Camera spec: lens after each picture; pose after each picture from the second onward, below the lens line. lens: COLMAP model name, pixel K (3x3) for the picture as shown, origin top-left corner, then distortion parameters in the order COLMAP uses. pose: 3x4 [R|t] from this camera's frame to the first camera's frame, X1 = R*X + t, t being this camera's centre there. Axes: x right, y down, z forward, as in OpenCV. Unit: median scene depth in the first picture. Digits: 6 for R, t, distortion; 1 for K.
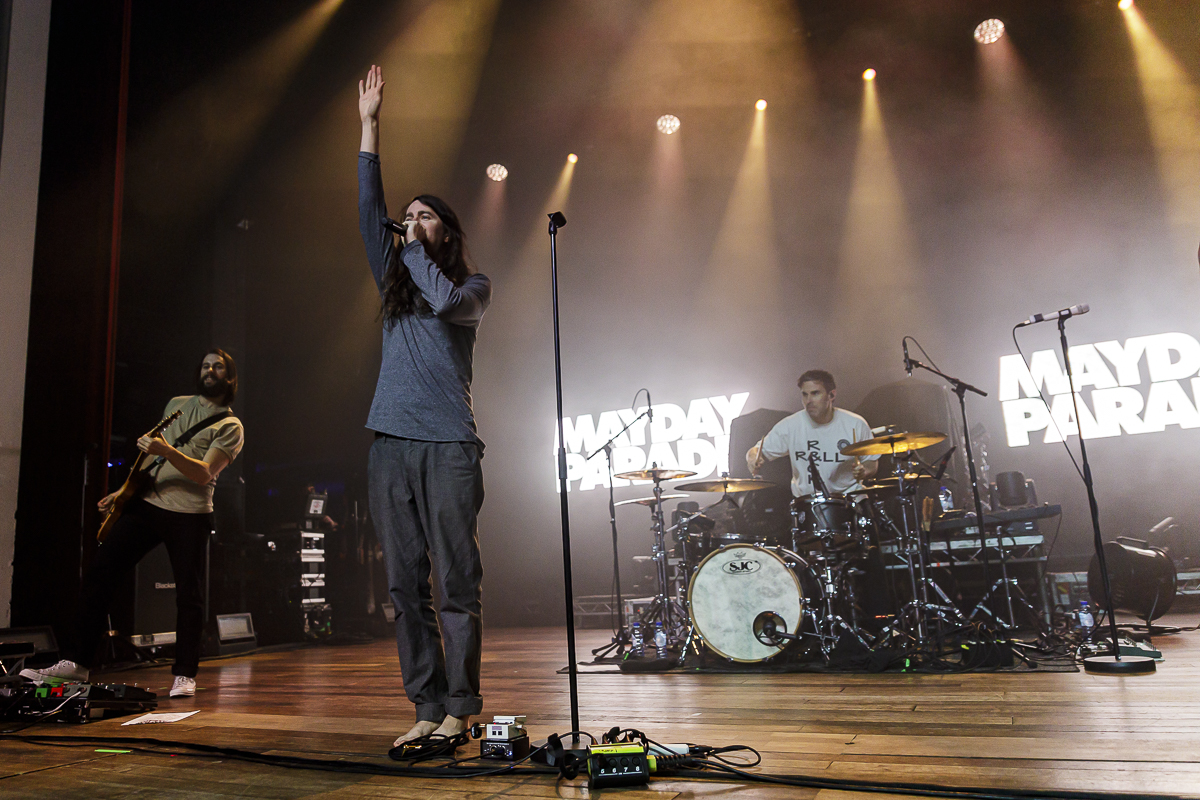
lens RADIAL K [[906.3, 0, 513.2], [0, 906.3, 395.6], [0, 0, 1]] dist [-0.010927, -0.011319]
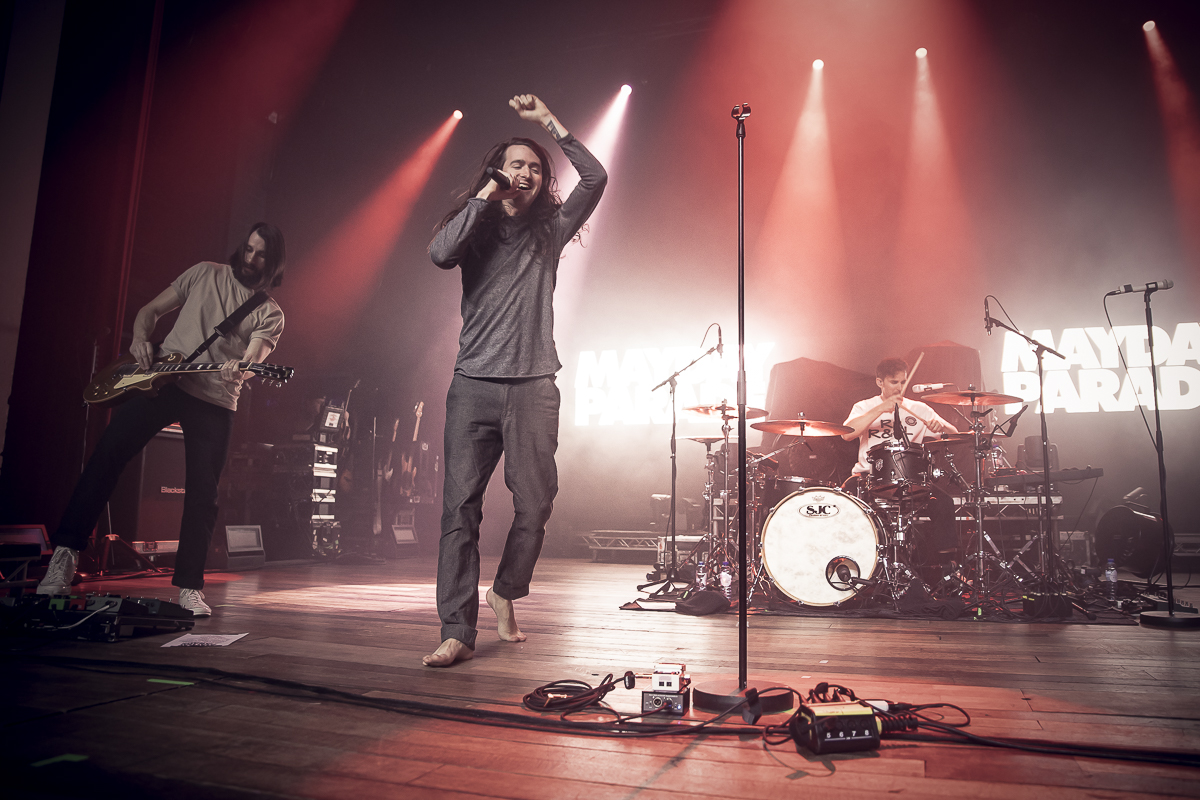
lens RADIAL K [[875.3, 0, 645.0], [0, 875.3, 376.9], [0, 0, 1]] dist [-0.133606, 0.099997]
pose [[0.980998, 0.086414, 0.173710, -0.105799], [-0.093965, 0.994935, 0.035711, 0.028032], [-0.169744, -0.051355, 0.984149, 0.108732]]
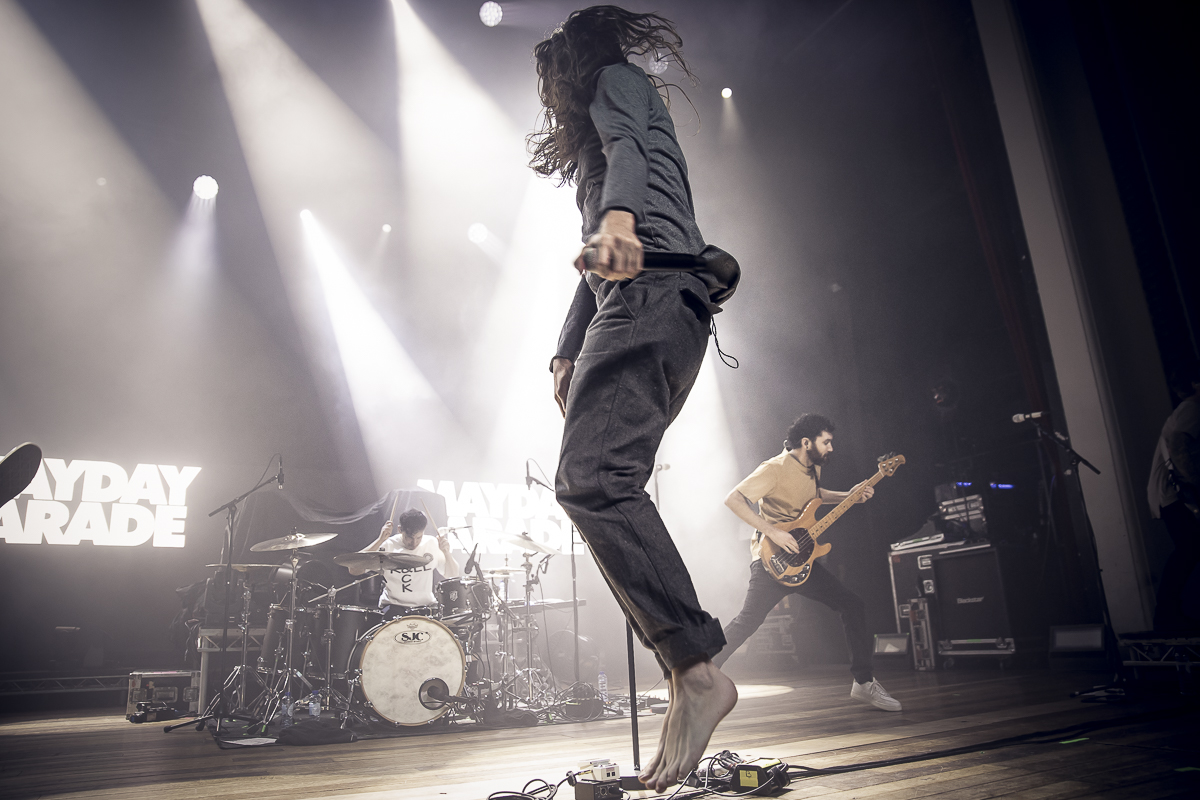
lens RADIAL K [[843.7, 0, 587.7], [0, 843.7, 385.5], [0, 0, 1]] dist [-0.142967, 0.108056]
pose [[0.572987, 0.261276, 0.776801, -0.462418], [-0.153803, 0.965263, -0.211216, 0.073244], [-0.805003, 0.001550, 0.593268, 0.234508]]
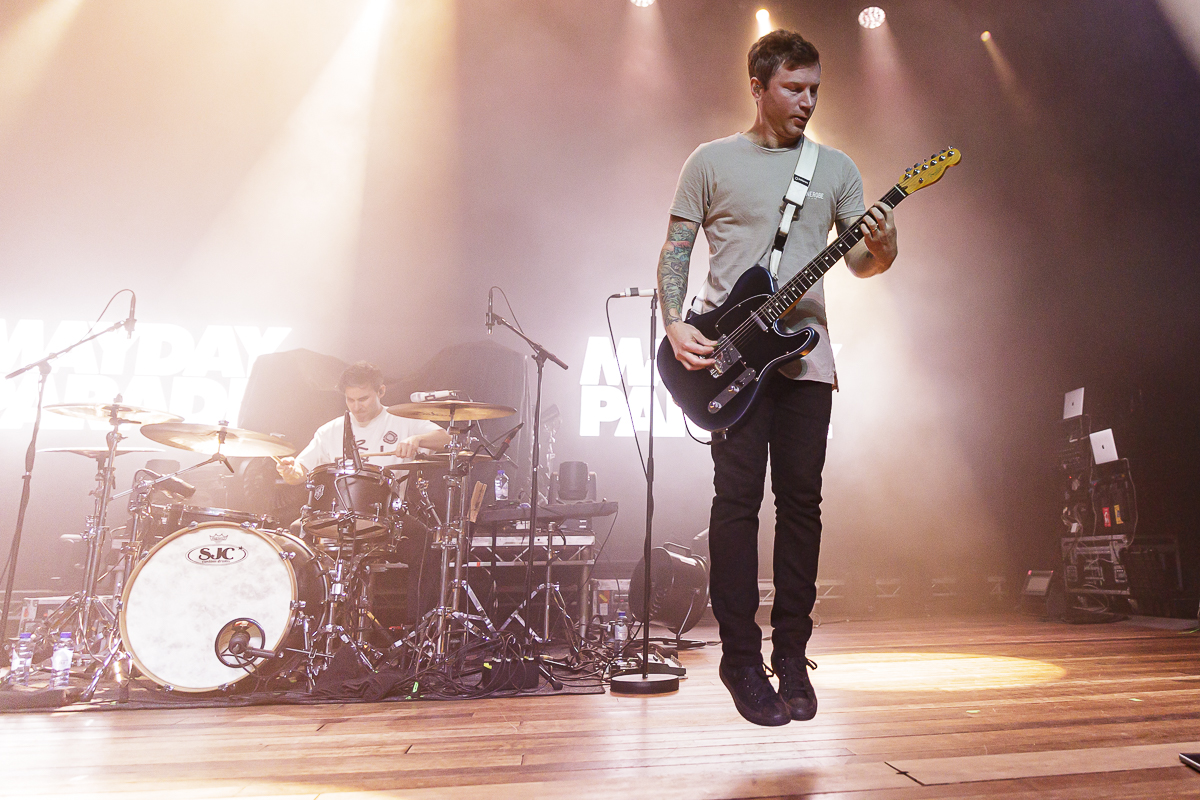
lens RADIAL K [[1070.6, 0, 797.8], [0, 1070.6, 266.0], [0, 0, 1]] dist [-0.013063, -0.002106]
pose [[0.757866, 0.210118, 0.617648, 0.030584], [-0.156240, 0.977622, -0.140867, 0.012267], [-0.633426, 0.010257, 0.773736, 0.051772]]
